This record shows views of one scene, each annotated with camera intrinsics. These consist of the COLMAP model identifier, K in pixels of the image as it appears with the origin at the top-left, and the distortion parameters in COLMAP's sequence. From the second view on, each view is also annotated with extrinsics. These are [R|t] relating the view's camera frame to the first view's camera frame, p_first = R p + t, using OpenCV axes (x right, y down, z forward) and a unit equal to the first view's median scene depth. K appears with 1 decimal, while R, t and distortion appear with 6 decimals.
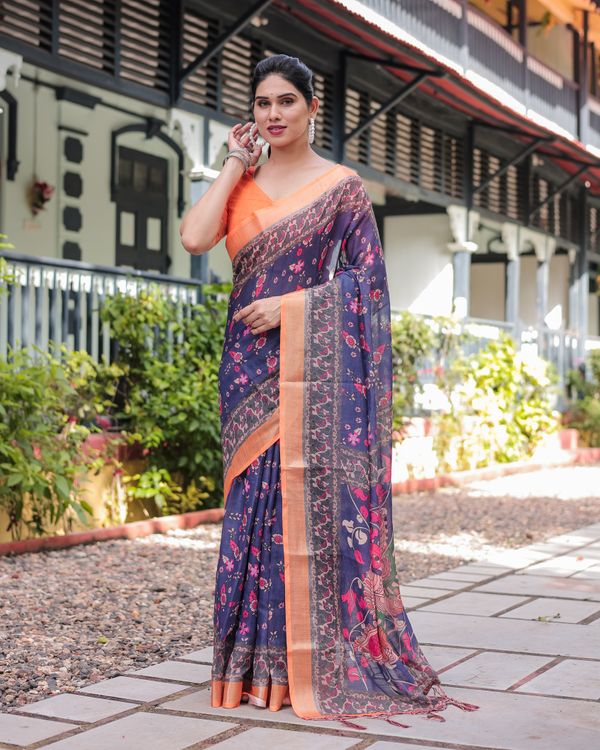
lens RADIAL K [[1349.5, 0, 301.0], [0, 1349.5, 375.6], [0, 0, 1]] dist [0.032951, 0.000000]
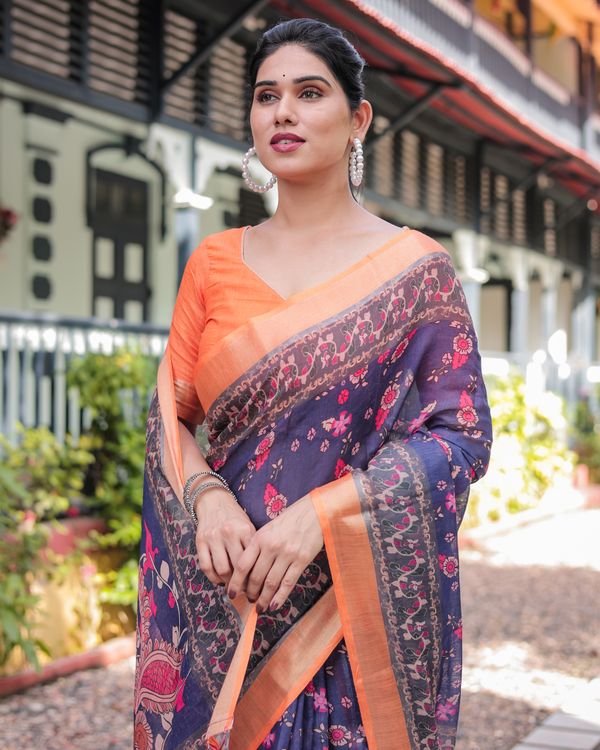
lens RADIAL K [[1349.5, 0, 325.4], [0, 1349.5, 409.7], [0, 0, 1]] dist [0.032951, 0.000000]
pose [[0.999511, -0.002904, 0.031133, -0.012358], [0.002529, 0.999924, 0.012075, -0.025185], [-0.031166, -0.011990, 0.999442, 0.127227]]
